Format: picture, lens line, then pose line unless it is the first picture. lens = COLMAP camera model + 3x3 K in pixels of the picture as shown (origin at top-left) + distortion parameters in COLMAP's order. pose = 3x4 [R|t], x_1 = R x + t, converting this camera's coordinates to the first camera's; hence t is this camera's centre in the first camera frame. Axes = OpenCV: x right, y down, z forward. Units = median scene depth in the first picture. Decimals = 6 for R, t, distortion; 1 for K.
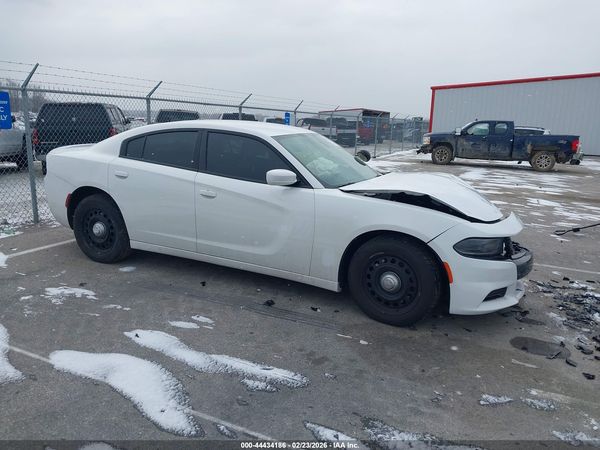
lens RADIAL K [[466.1, 0, 303.8], [0, 466.1, 214.1], [0, 0, 1]] dist [0.003557, -0.000263]
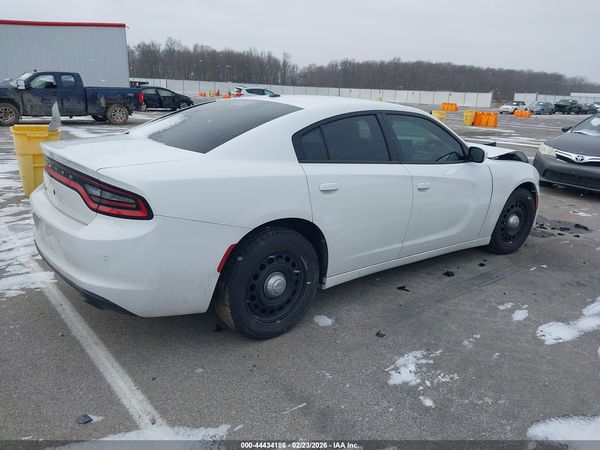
lens RADIAL K [[462.2, 0, 300.0], [0, 462.2, 225.0], [0, 0, 1]] dist [0.001482, -0.009109]
pose [[0.453183, -0.264006, 0.851426, -1.145655], [0.148214, 0.964158, 0.220073, -0.213897], [-0.879009, 0.026460, 0.476070, 0.854339]]
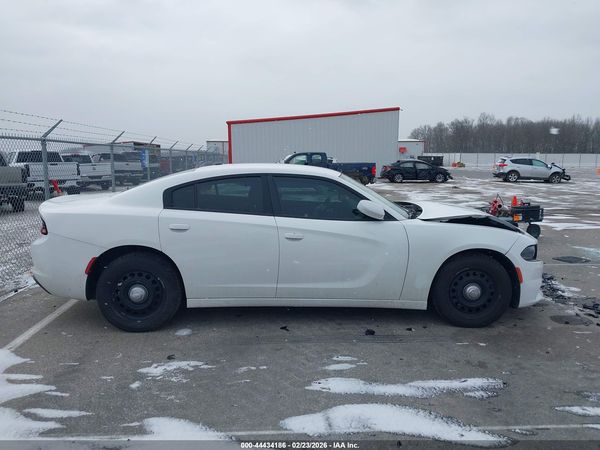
lens RADIAL K [[466.1, 0, 303.8], [0, 466.1, 214.1], [0, 0, 1]] dist [0.003557, -0.000263]
pose [[0.884969, -0.088212, 0.457219, -0.686250], [0.119064, 0.992119, -0.039043, -0.053973], [-0.450172, 0.088990, 0.888497, 0.104175]]
